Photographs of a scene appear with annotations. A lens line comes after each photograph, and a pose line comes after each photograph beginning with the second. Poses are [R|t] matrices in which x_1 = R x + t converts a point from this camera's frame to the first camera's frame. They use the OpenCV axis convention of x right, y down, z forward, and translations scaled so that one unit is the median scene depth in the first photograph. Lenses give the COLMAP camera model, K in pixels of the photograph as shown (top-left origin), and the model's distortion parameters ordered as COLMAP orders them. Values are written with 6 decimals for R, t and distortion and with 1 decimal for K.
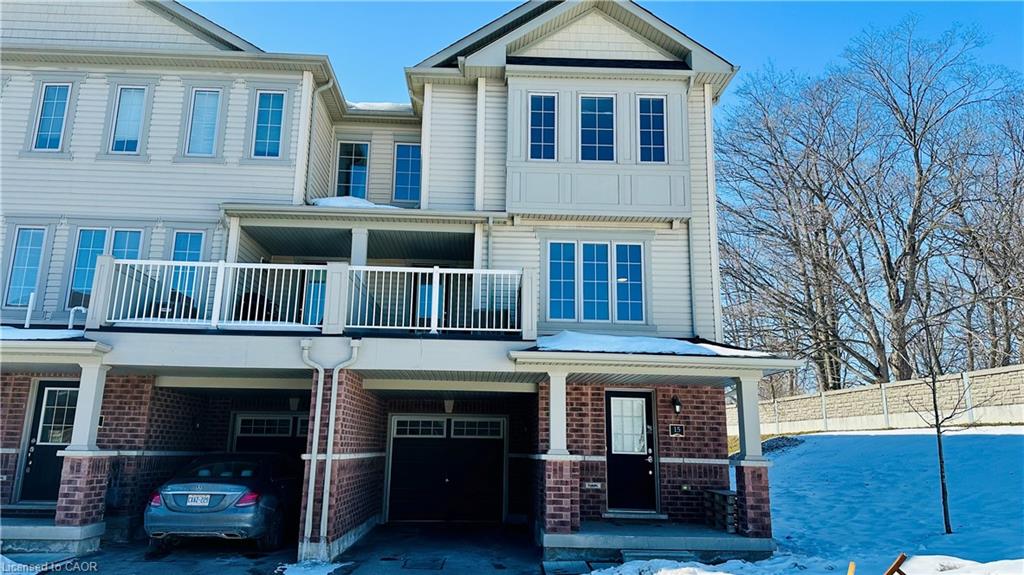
lens RADIAL K [[711.0, 0, 508.7], [0, 711.0, 280.1], [0, 0, 1]] dist [0.052355, -0.049315]
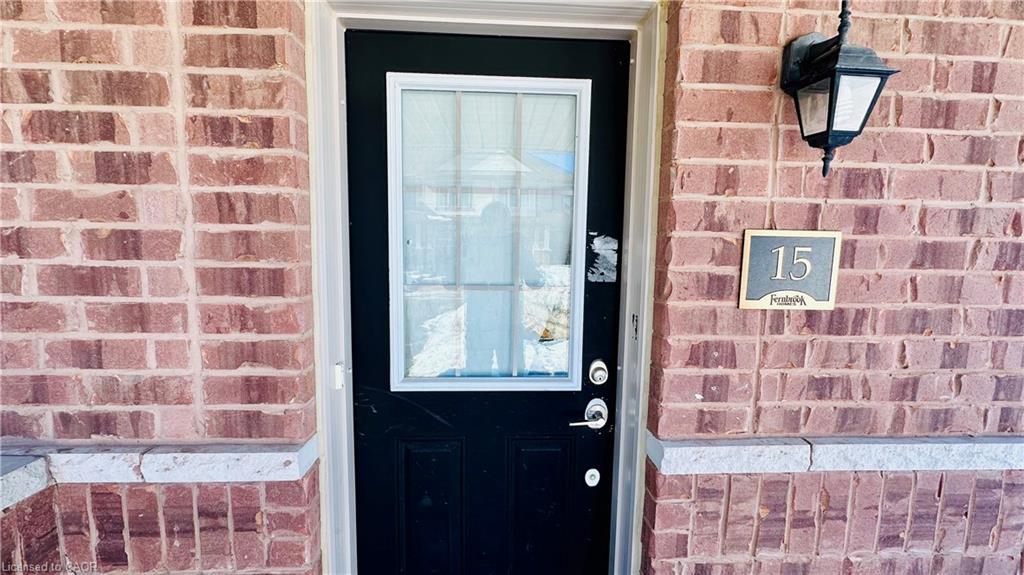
lens RADIAL K [[405.0, 0, 508.9], [0, 405.0, 287.2], [0, 0, 1]] dist [-0.003016, 0.000241]
pose [[0.999936, -0.006128, 0.009540, 0.174583], [0.002383, 0.936165, 0.351554, 0.182415], [-0.011085, -0.351508, 0.936119, 0.913251]]
